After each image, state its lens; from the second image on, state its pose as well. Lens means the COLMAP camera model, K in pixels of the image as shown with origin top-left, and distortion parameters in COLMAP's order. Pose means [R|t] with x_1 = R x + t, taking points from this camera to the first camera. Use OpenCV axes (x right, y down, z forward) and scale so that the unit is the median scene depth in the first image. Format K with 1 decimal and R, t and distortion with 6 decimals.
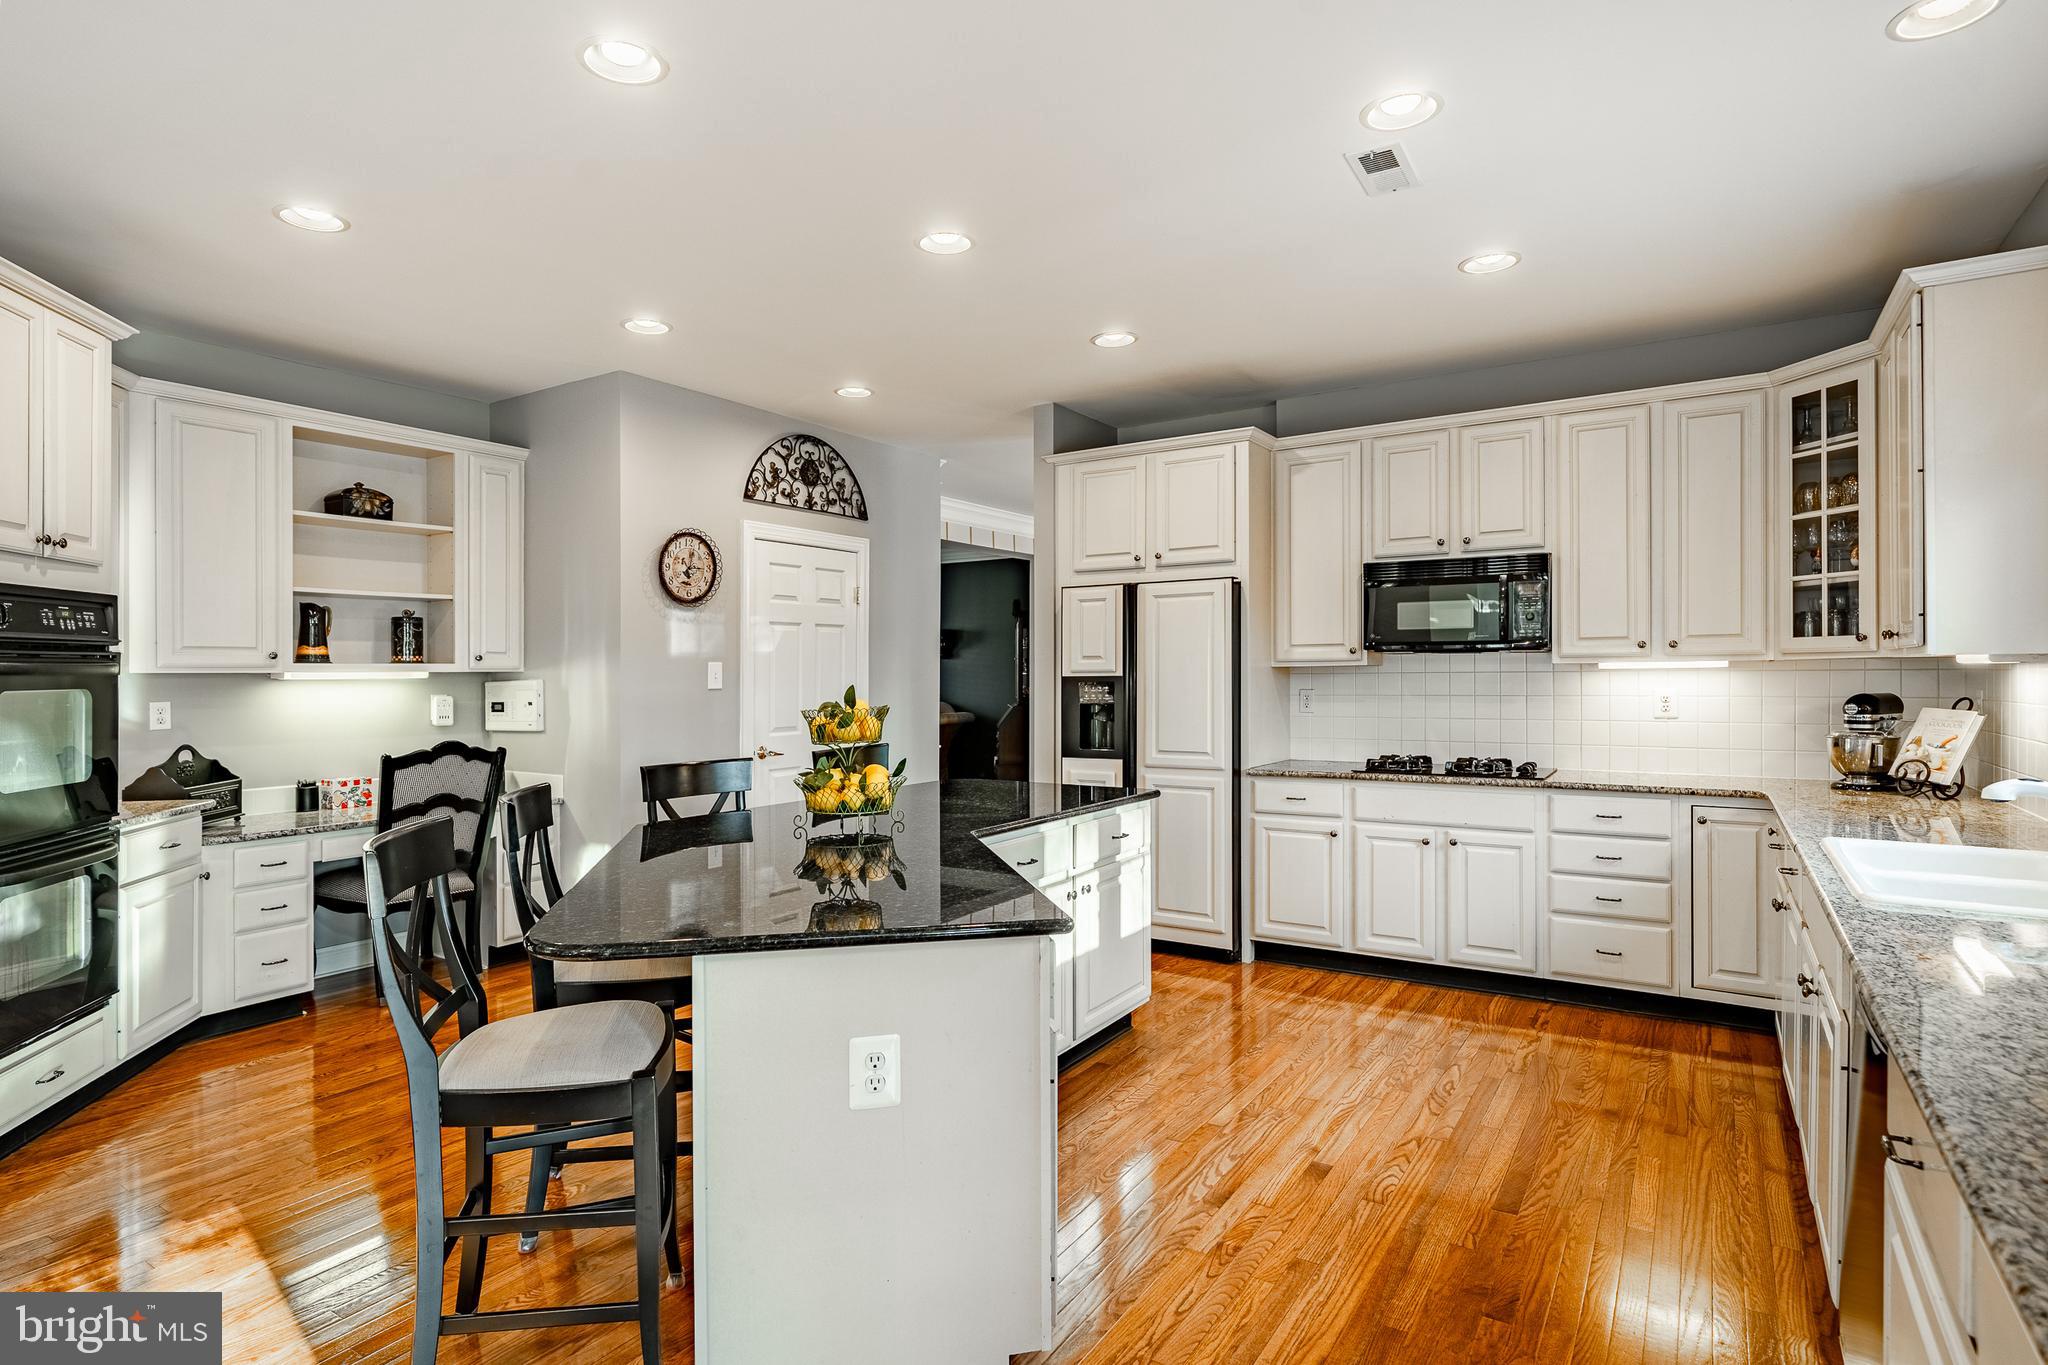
lens RADIAL K [[1062.0, 0, 1031.1], [0, 1062.0, 674.3], [0, 0, 1]] dist [0.018118, 0.000202]
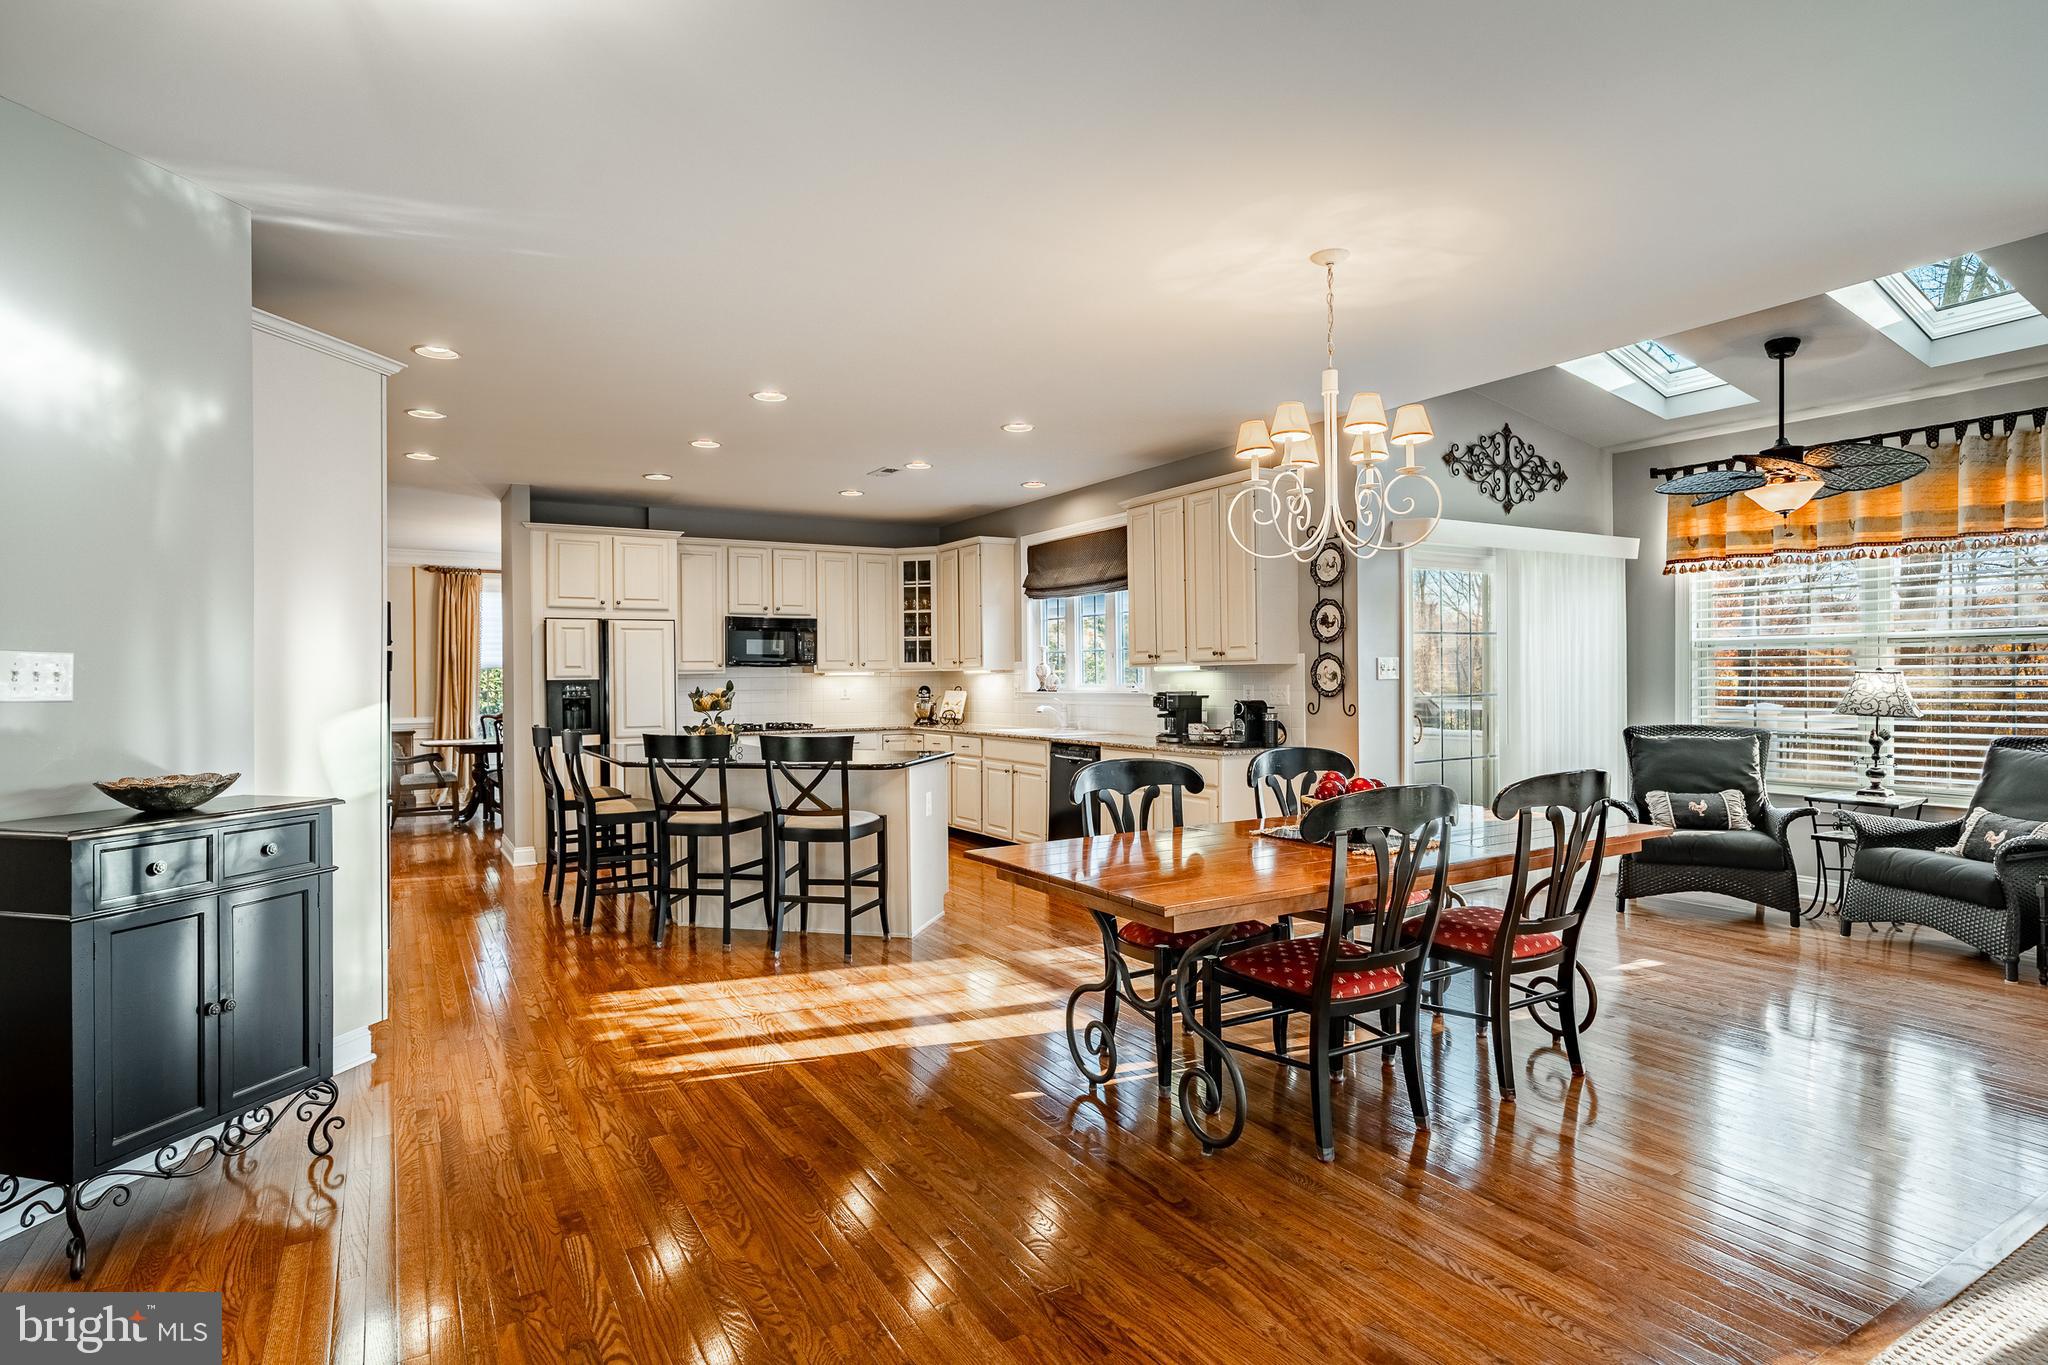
lens RADIAL K [[1062.0, 0, 1014.6], [0, 1062.0, 699.9], [0, 0, 1]] dist [0.018118, 0.000202]
pose [[0.462496, -0.016894, 0.886460, -1.140807], [0.006212, 0.999856, 0.015814, 0.011989], [-0.886599, -0.001807, 0.462535, -0.275319]]
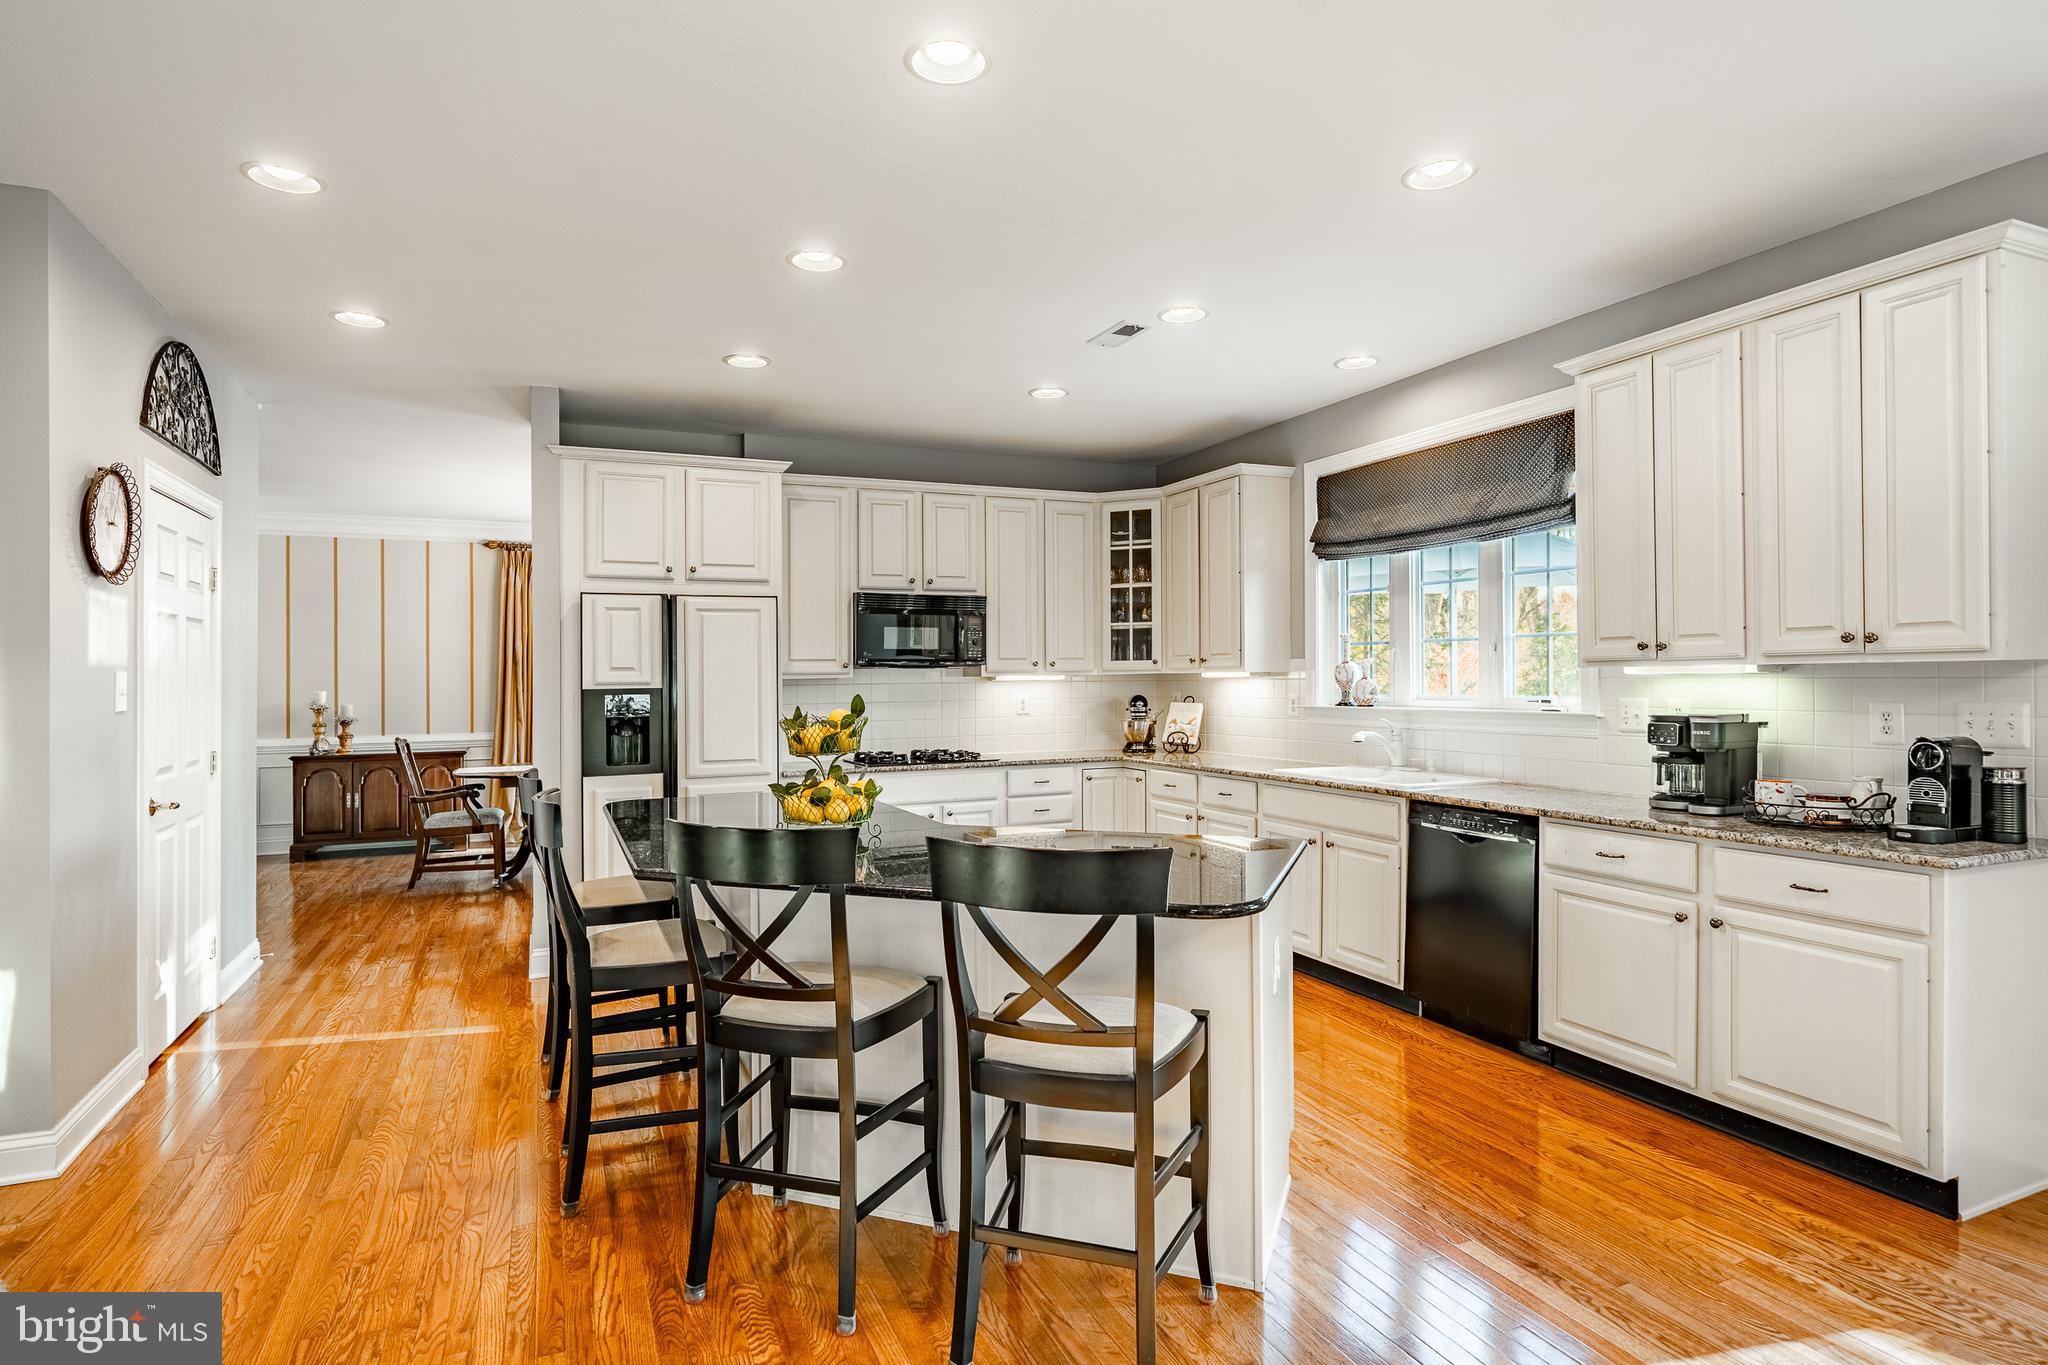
lens RADIAL K [[1062.0, 0, 1015.2], [0, 1062.0, 683.6], [0, 0, 1]] dist [0.018118, 0.000202]
pose [[0.563485, -0.002989, 0.826121, -0.620645], [0.006250, 0.999980, -0.000644, 0.000156], [-0.826103, 0.005526, 0.563492, 0.198902]]
